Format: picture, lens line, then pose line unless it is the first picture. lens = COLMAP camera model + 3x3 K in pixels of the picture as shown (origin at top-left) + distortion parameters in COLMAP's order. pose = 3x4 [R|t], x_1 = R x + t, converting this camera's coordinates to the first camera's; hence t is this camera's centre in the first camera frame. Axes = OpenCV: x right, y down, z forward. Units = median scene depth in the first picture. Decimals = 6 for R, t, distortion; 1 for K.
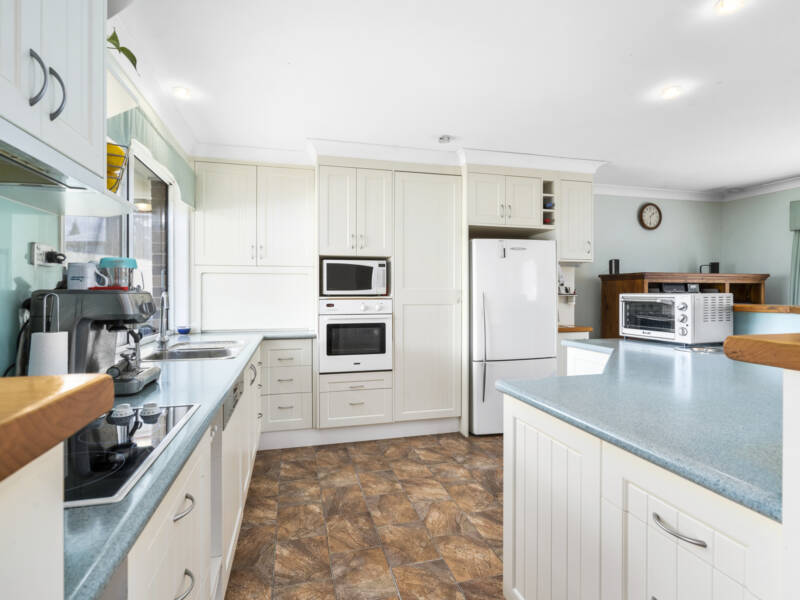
lens RADIAL K [[417.9, 0, 400.0], [0, 417.9, 300.0], [0, 0, 1]] dist [-0.003062, -0.000814]
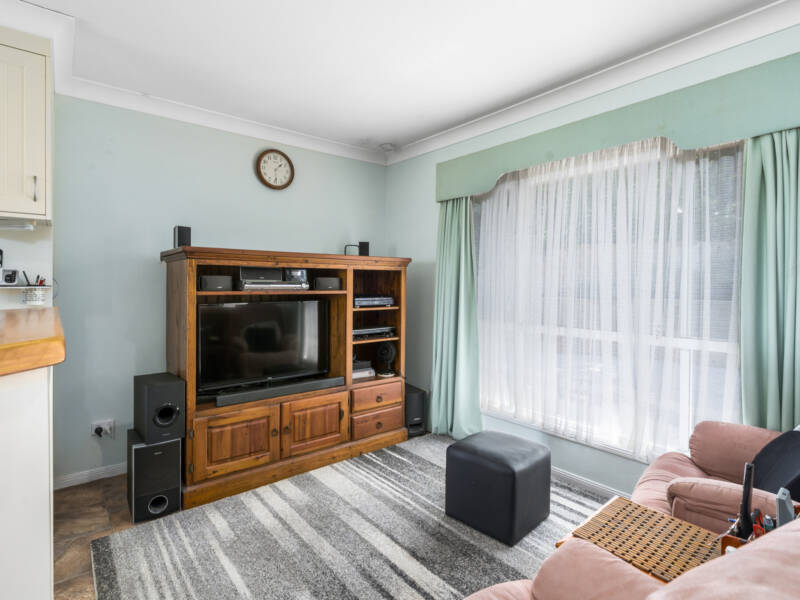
lens RADIAL K [[417.9, 0, 400.0], [0, 417.9, 300.0], [0, 0, 1]] dist [-0.003062, -0.000814]
pose [[0.911241, -0.011469, 0.411714, 0.511536], [0.000474, 0.999641, 0.026798, -0.007504], [-0.411874, -0.024225, 0.910919, 0.302525]]
